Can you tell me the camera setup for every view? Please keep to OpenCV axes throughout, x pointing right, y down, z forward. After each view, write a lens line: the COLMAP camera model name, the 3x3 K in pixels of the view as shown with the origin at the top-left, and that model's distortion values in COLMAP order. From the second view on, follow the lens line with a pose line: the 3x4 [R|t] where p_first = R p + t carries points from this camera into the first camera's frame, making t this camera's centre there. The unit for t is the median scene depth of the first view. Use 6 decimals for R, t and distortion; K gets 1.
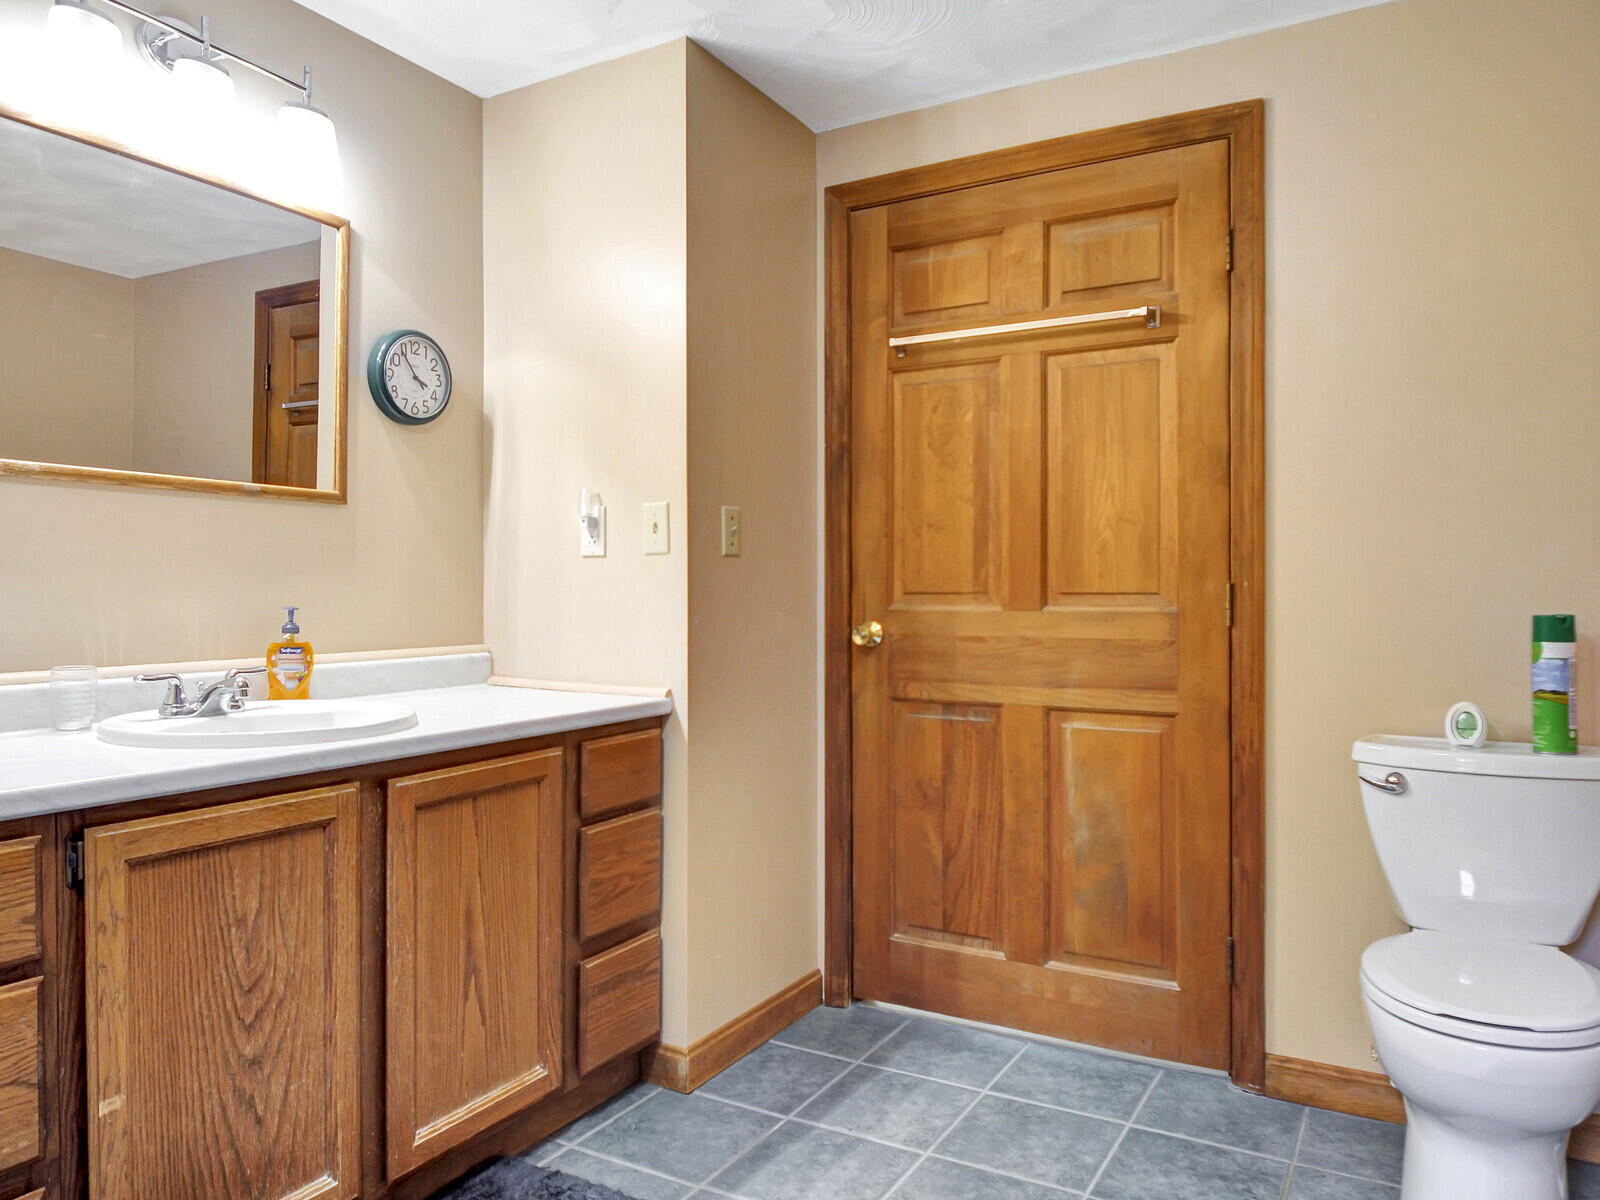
lens RADIAL K [[1105.0, 0, 802.6], [0, 1105.0, 574.5], [0, 0, 1]] dist [0.075627, -0.145027]
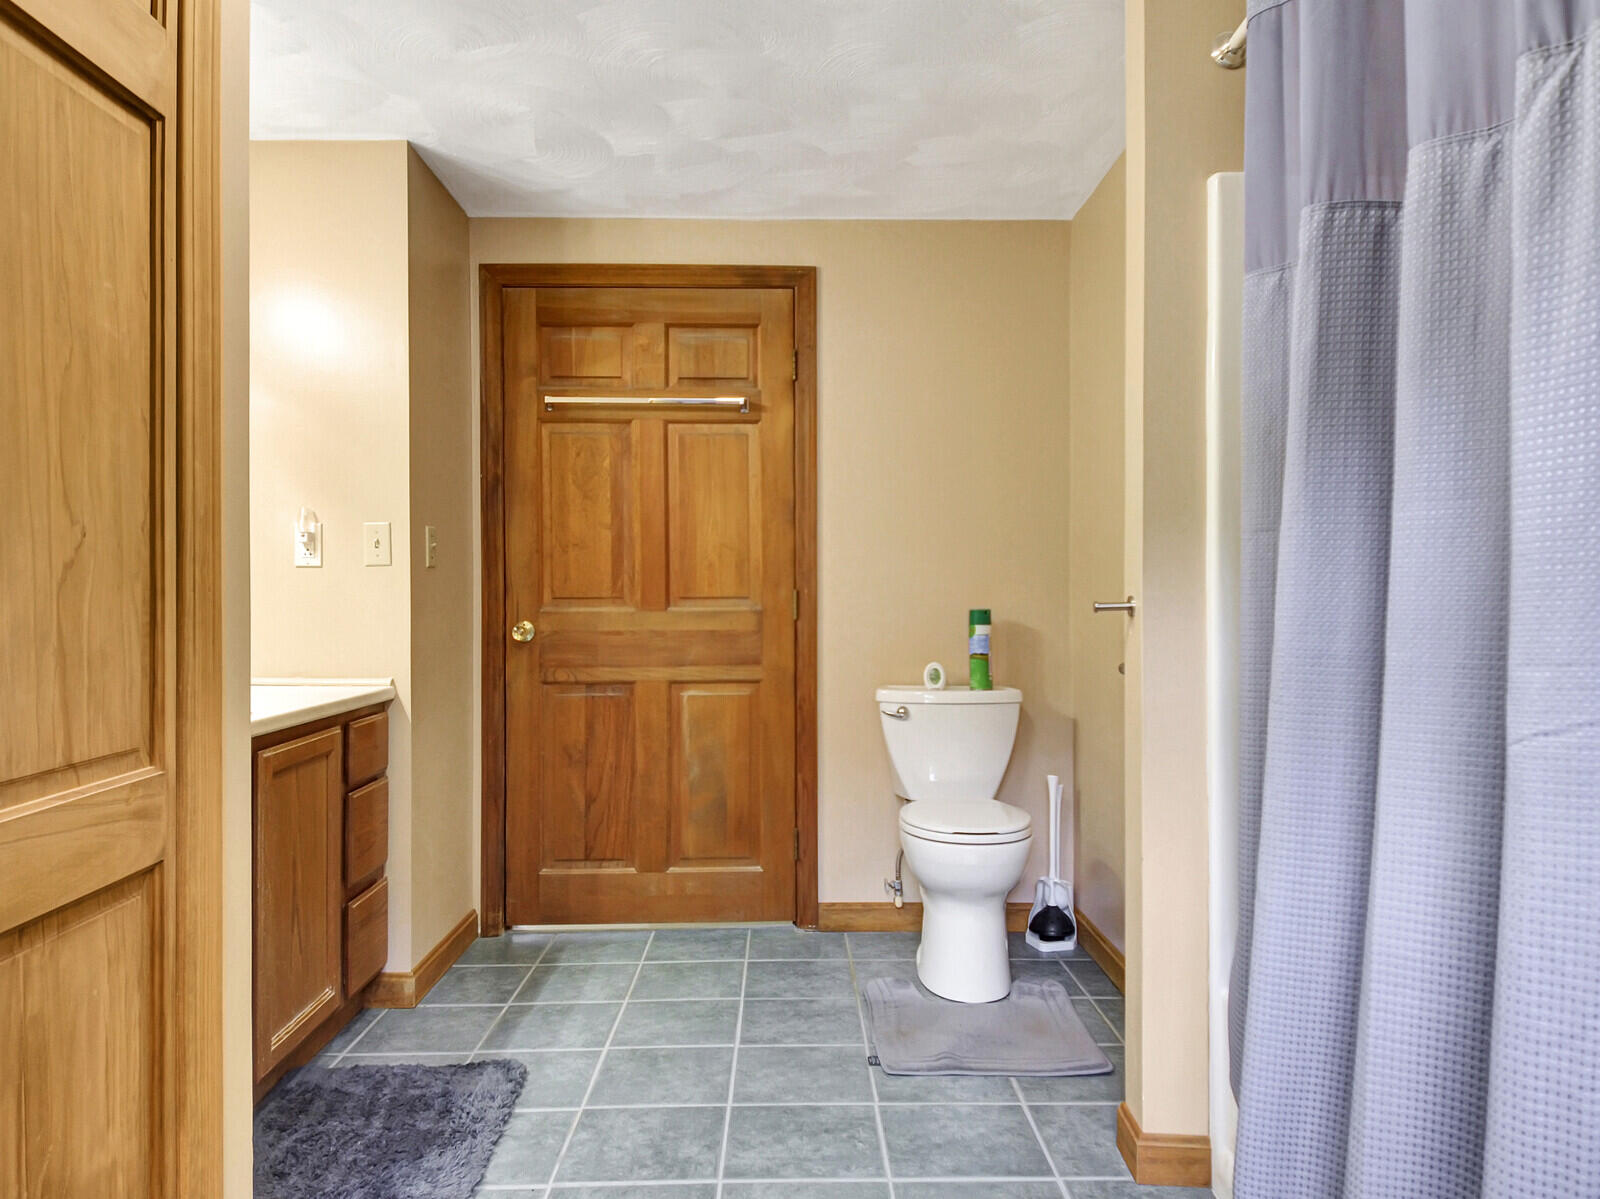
lens RADIAL K [[1105.0, 0, 802.6], [0, 1105.0, 574.0], [0, 0, 1]] dist [0.075627, -0.145027]
pose [[0.856511, 0.007769, 0.516070, -0.342504], [-0.004479, 0.999961, -0.007620, -0.002636], [-0.516109, 0.004215, 0.856512, -0.248362]]
